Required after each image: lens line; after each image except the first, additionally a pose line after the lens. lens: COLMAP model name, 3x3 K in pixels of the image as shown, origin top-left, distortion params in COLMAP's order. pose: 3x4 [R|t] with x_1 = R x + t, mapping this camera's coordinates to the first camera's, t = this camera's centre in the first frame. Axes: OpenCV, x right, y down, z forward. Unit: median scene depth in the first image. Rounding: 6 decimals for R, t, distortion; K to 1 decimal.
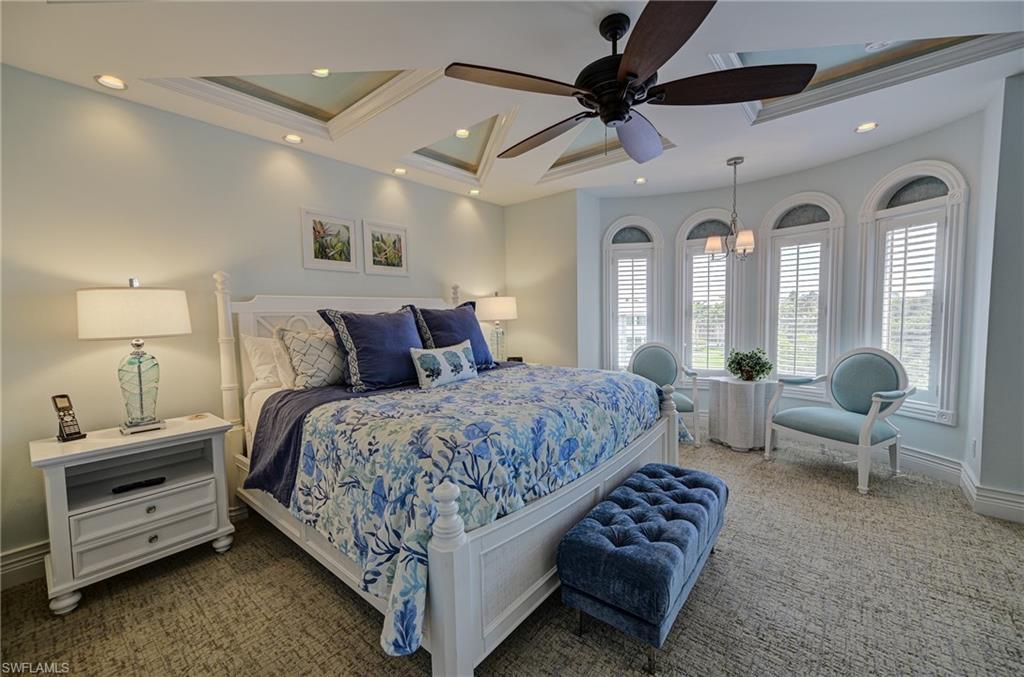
lens RADIAL K [[411.5, 0, 511.8], [0, 411.5, 338.6], [0, 0, 1]] dist [0.012345, 0.001002]
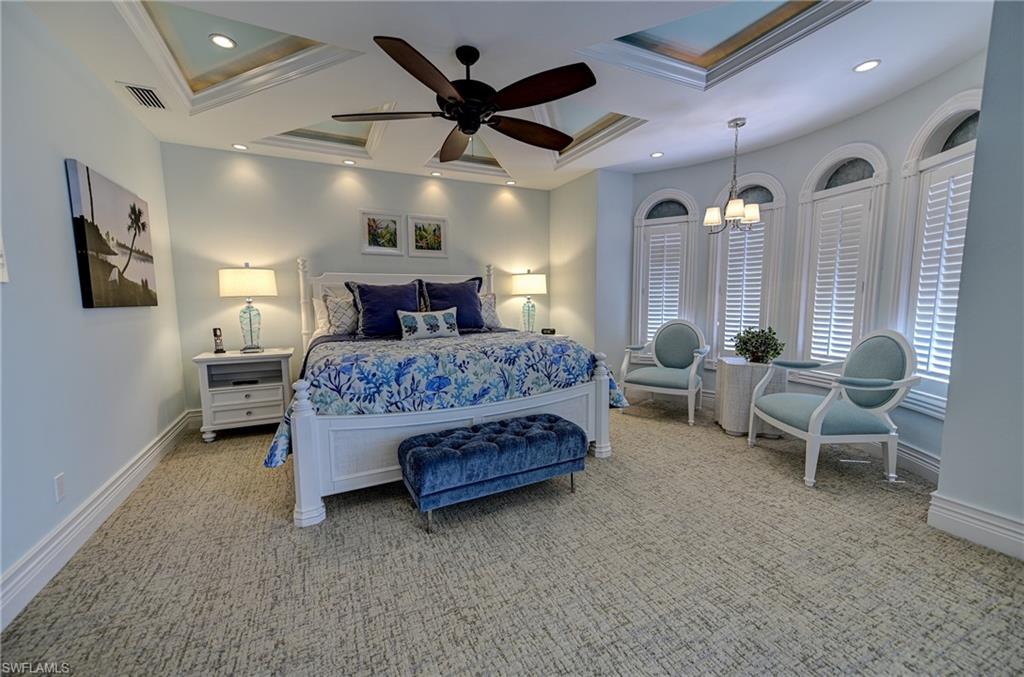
lens RADIAL K [[411.5, 0, 513.7], [0, 411.5, 339.9], [0, 0, 1]] dist [0.012345, 0.001002]
pose [[0.911291, 0.057015, -0.407797, 0.676157], [-0.037832, 0.997772, 0.054958, 0.031668], [0.410022, -0.034655, 0.911417, -0.089574]]
